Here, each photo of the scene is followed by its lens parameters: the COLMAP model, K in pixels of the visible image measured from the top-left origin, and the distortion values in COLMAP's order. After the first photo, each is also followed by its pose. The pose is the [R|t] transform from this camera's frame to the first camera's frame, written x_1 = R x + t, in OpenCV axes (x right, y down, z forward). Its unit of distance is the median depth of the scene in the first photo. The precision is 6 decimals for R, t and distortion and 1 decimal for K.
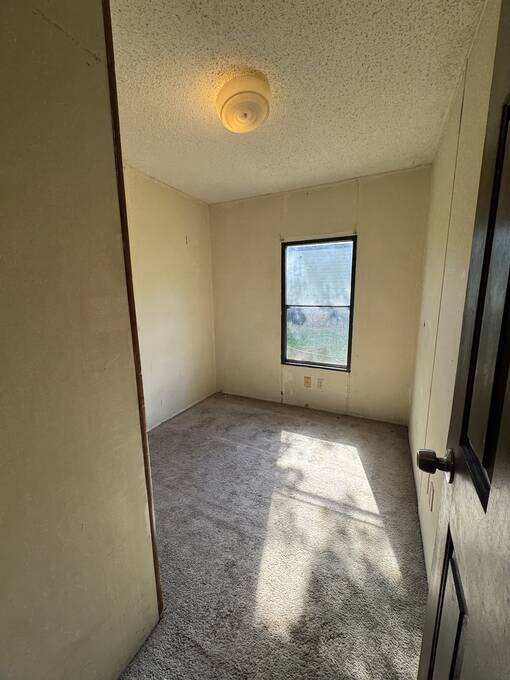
lens RADIAL K [[276.8, 0, 255.0], [0, 276.8, 340.0], [0, 0, 1]] dist [-0.001664, -0.000363]
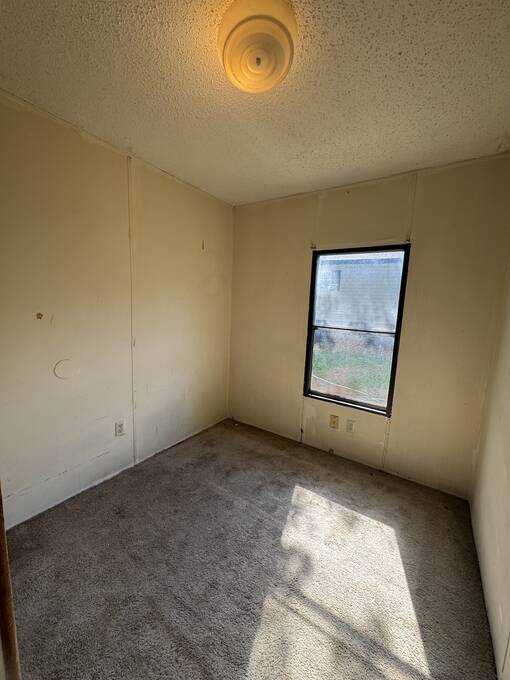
lens RADIAL K [[275.2, 0, 255.0], [0, 275.2, 340.0], [0, 0, 1]] dist [0.001863, 0.000068]
pose [[0.989484, 0.071092, -0.125965, 0.051642], [-0.075939, 0.996530, -0.034091, -0.047420], [0.123104, 0.043298, 0.991449, 0.185245]]
